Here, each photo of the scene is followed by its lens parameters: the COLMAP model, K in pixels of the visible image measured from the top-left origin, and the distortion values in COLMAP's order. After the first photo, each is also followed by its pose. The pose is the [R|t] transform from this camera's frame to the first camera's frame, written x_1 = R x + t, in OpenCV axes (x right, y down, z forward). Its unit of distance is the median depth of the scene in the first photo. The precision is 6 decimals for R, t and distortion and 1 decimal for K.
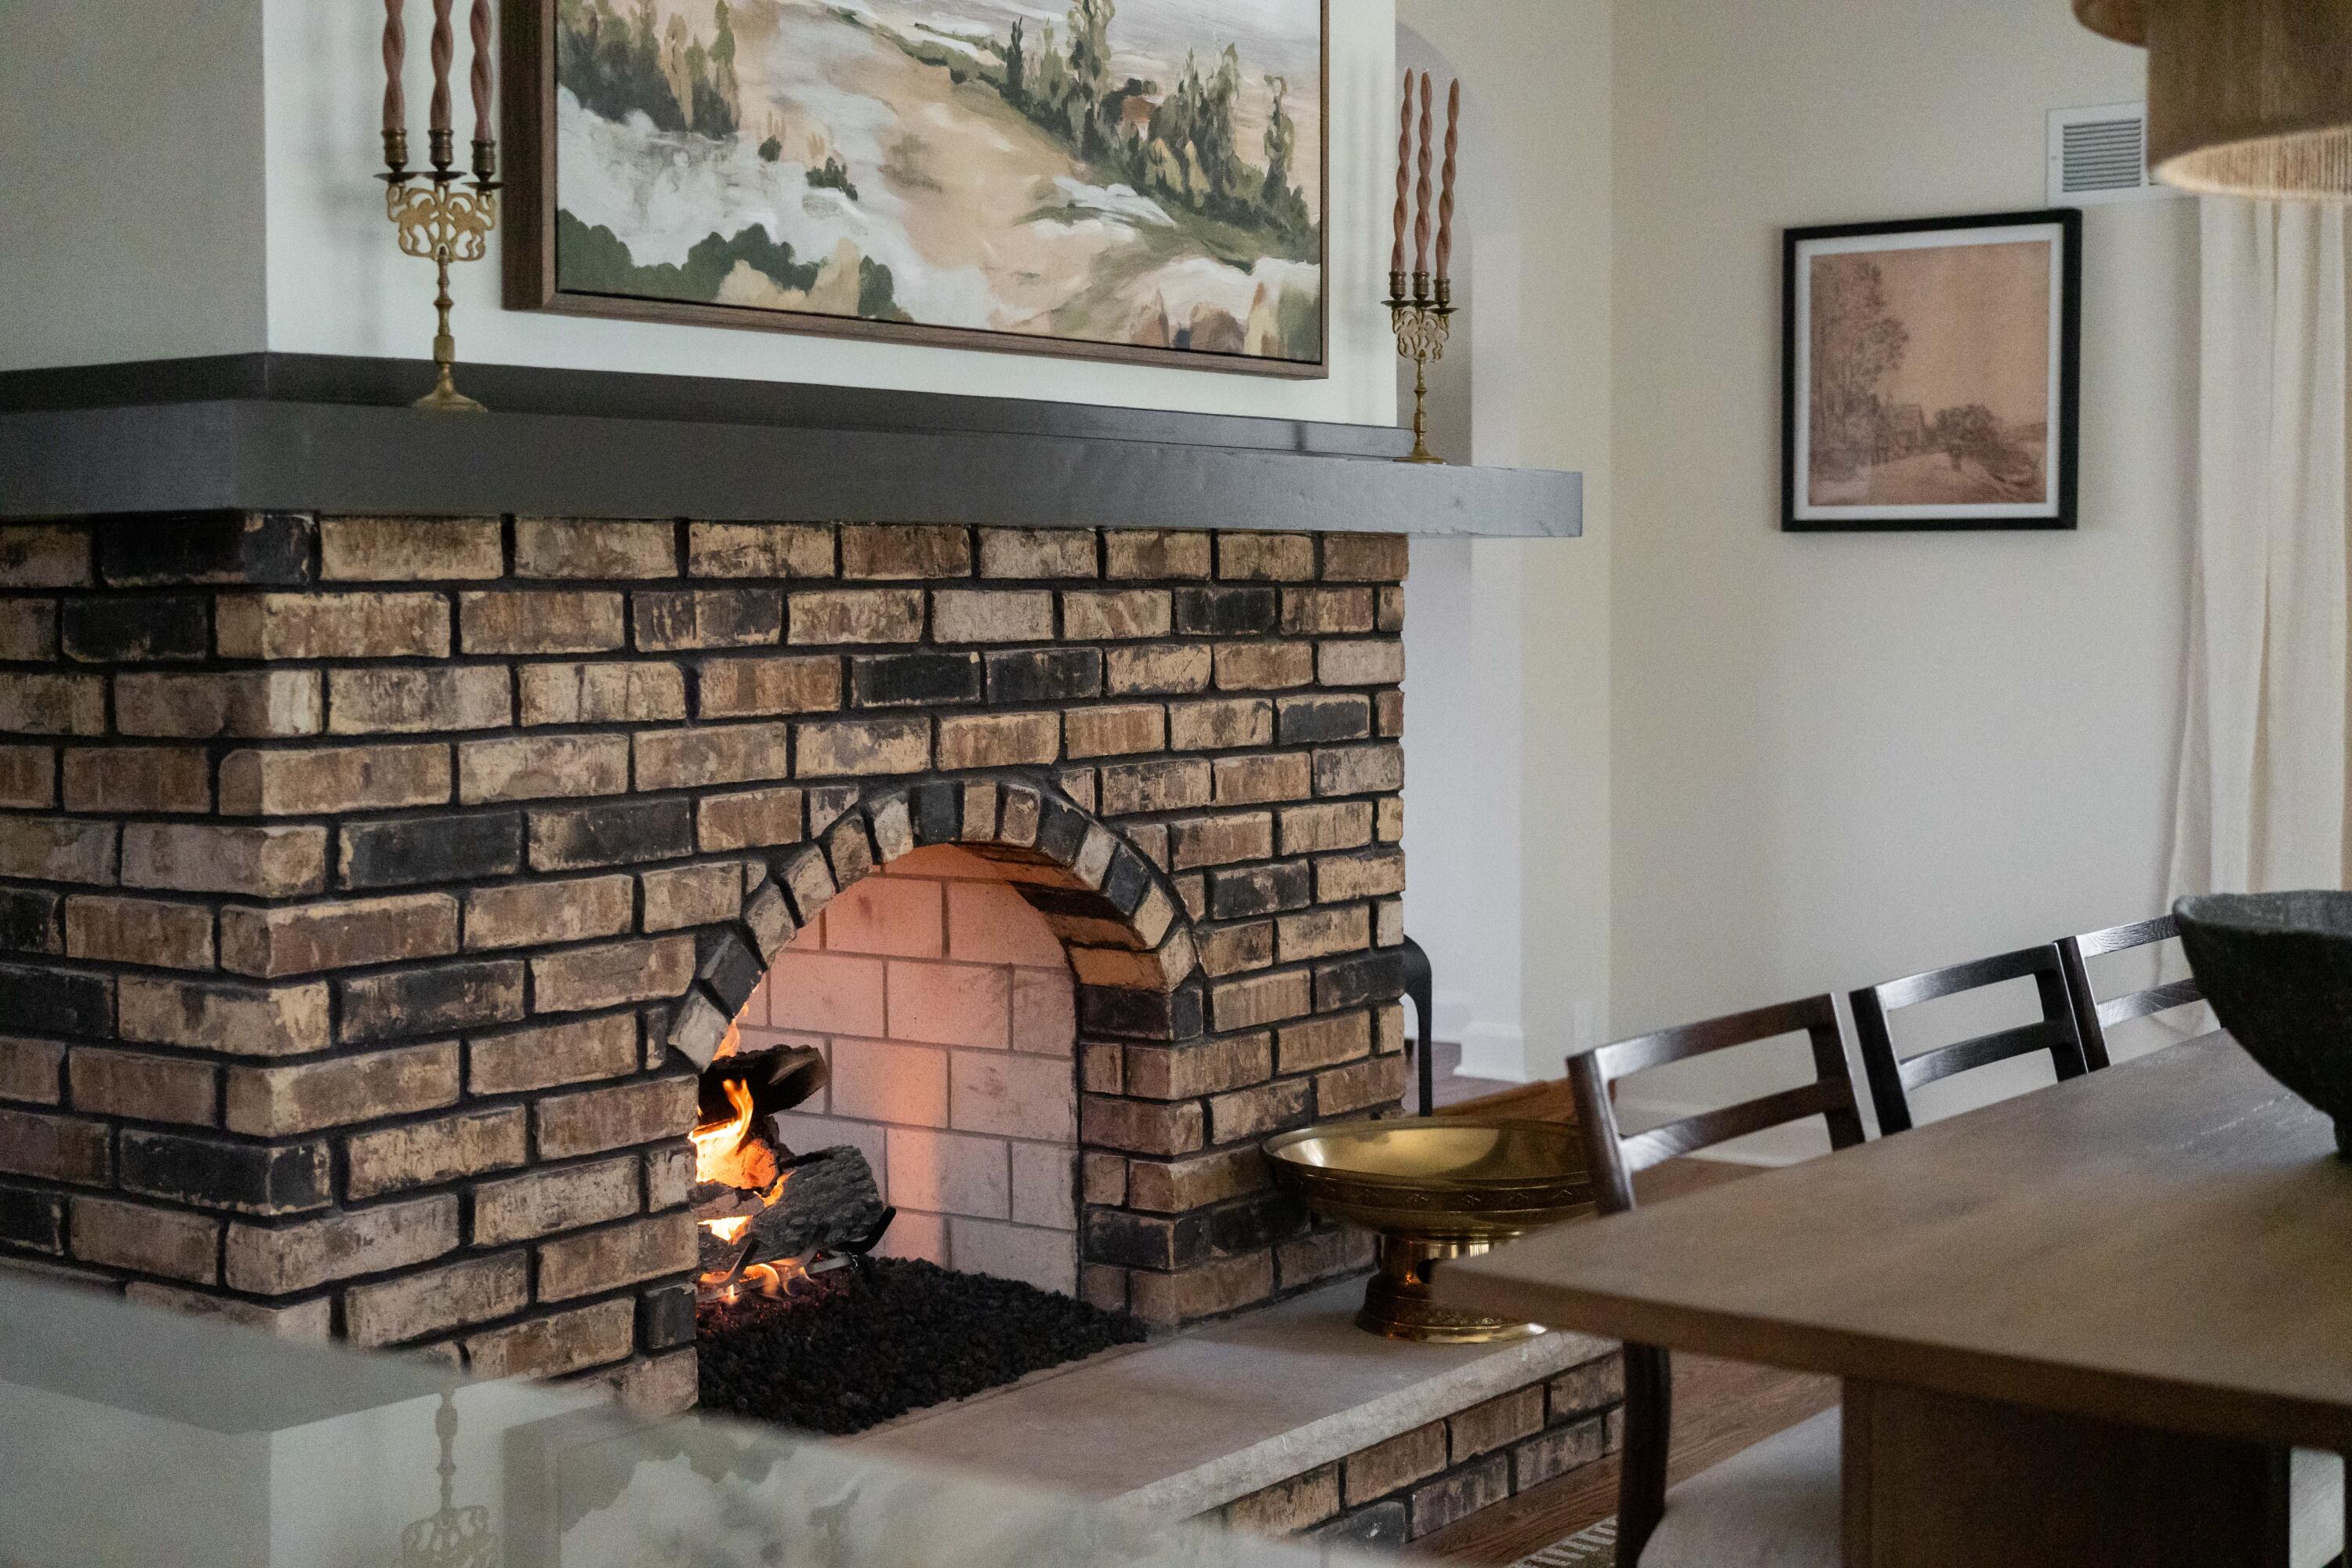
lens RADIAL K [[3334.2, 0, 1175.9], [0, 3334.2, 663.0], [0, 0, 1]] dist [0.003278, 0.009084]
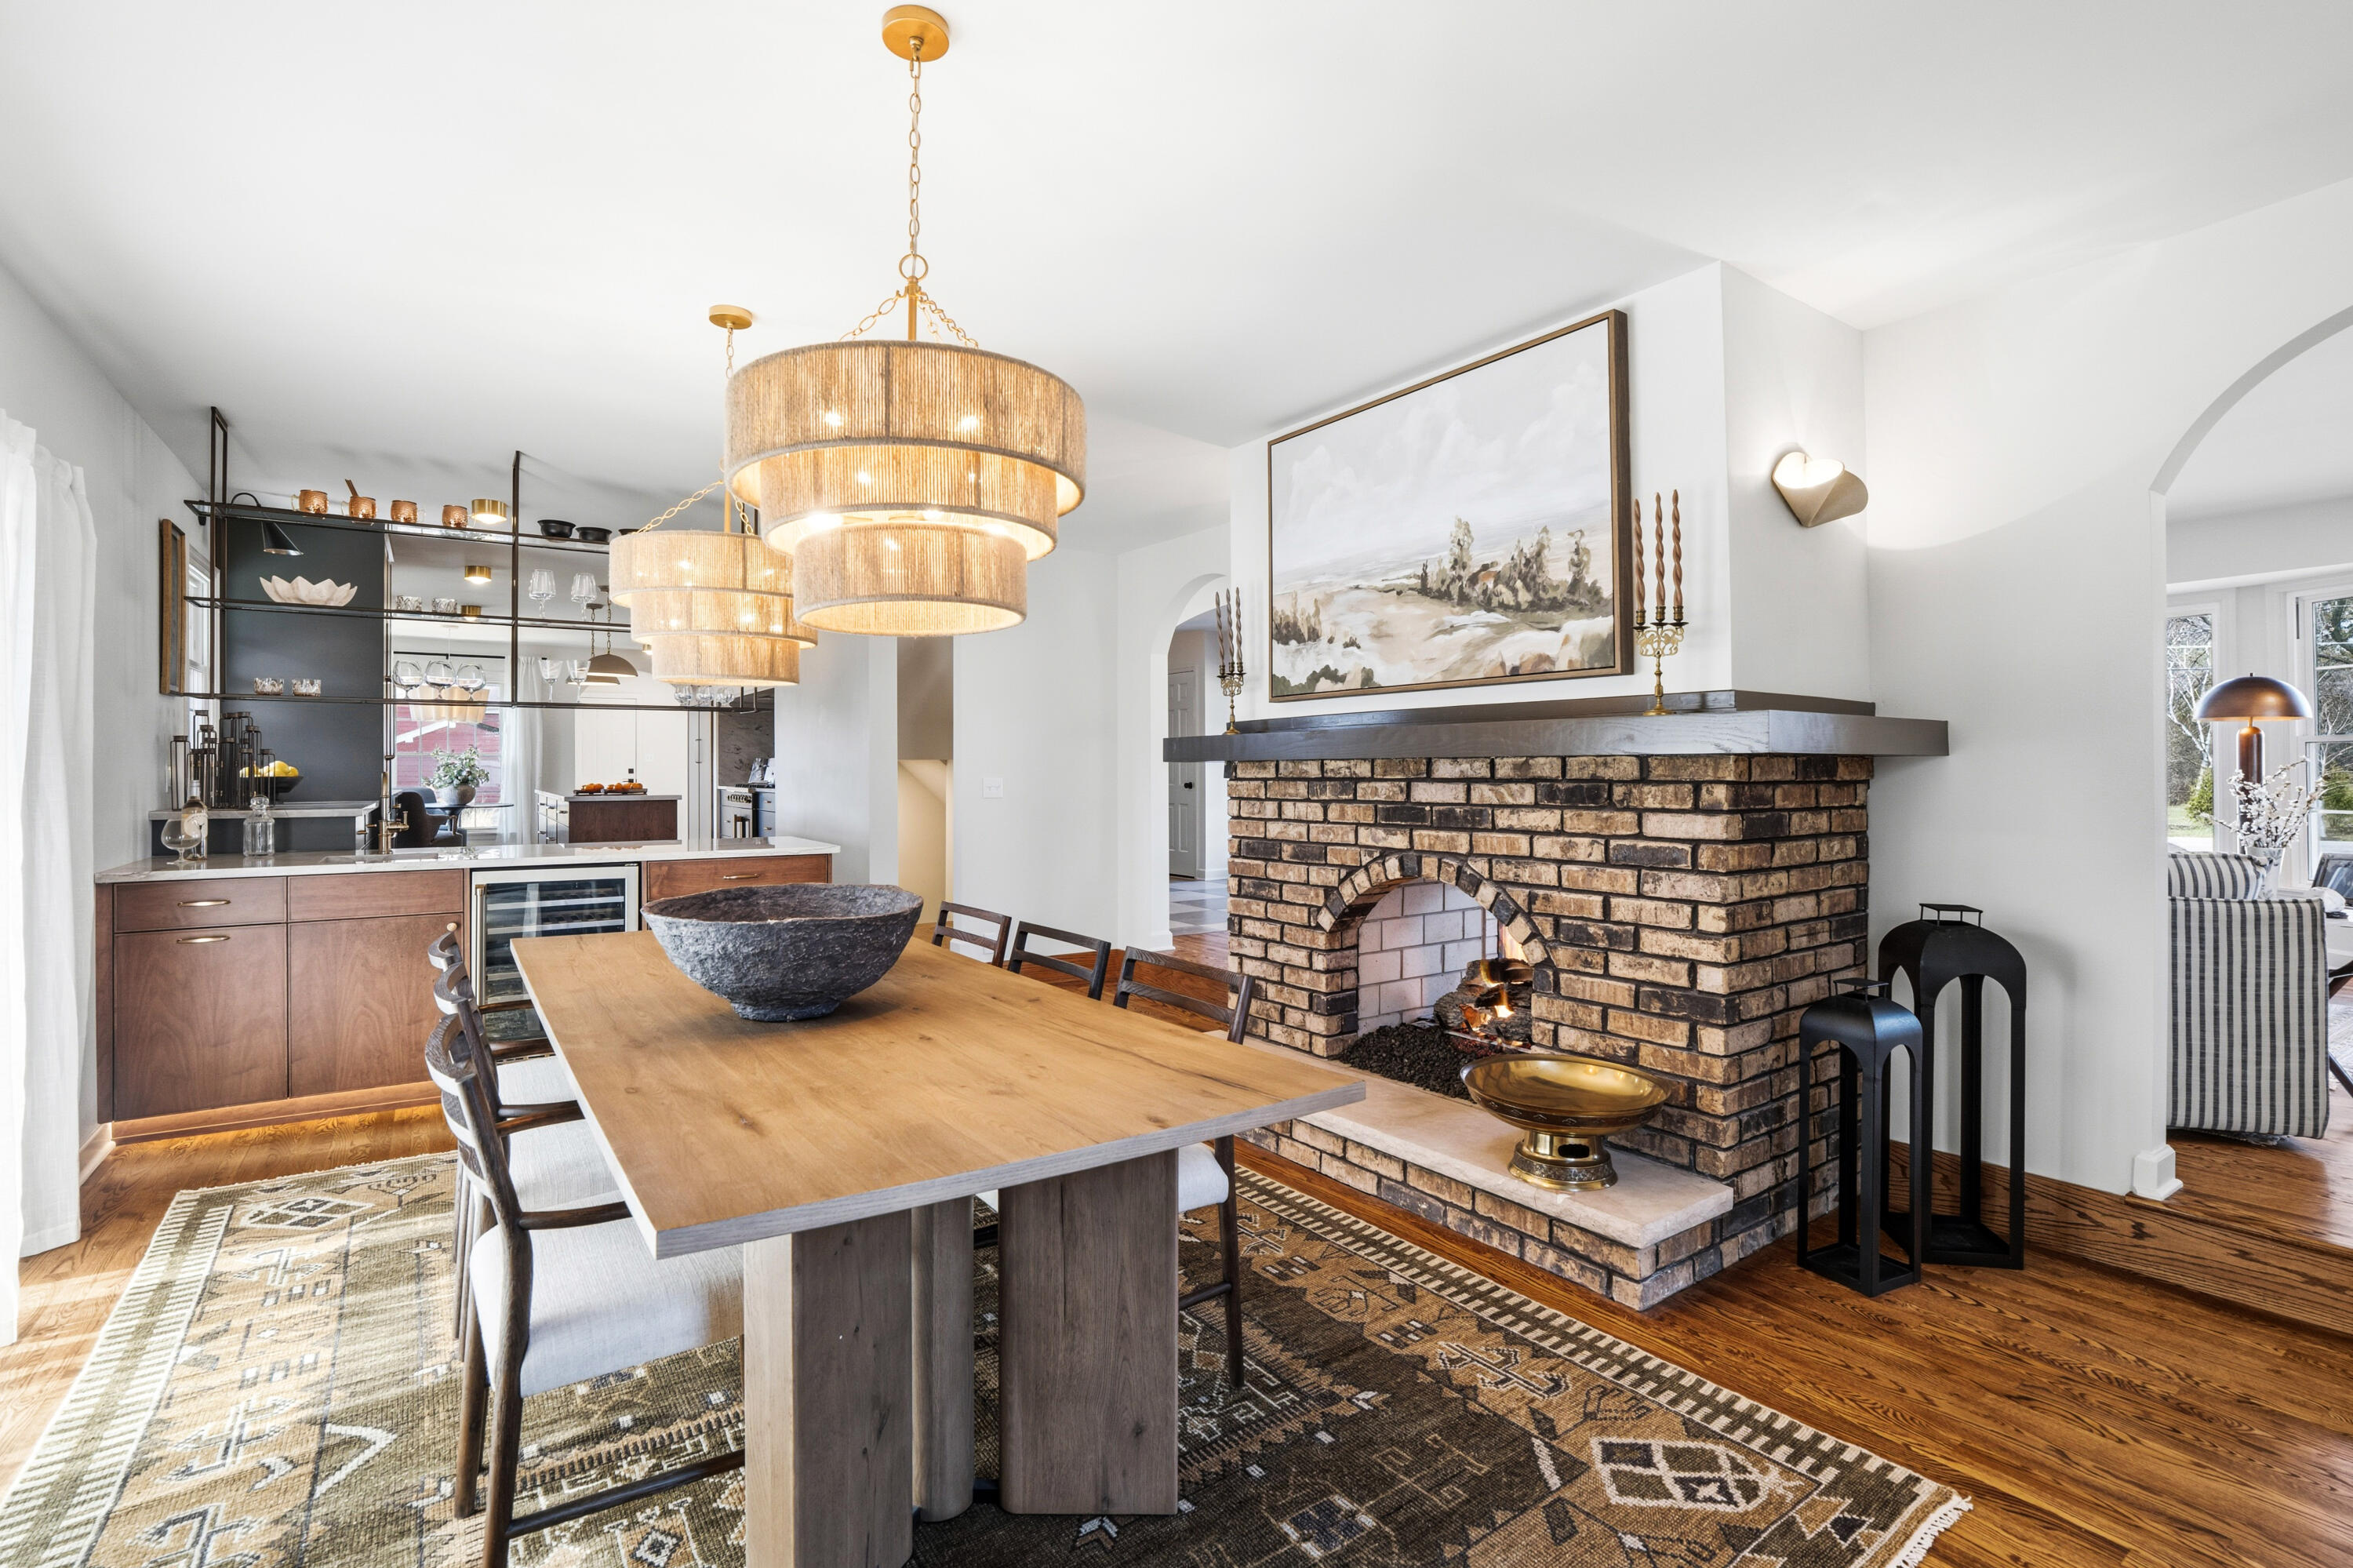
lens RADIAL K [[1096.1, 0, 1176.5], [0, 1096.1, 784.0], [0, 0, 1]] dist [-0.049171, 0.000051]
pose [[-0.333026, 0.011806, -0.942844, 0.772235], [-0.020044, 0.999607, 0.019596, -0.031860], [0.942705, 0.025424, -0.332659, 1.045732]]
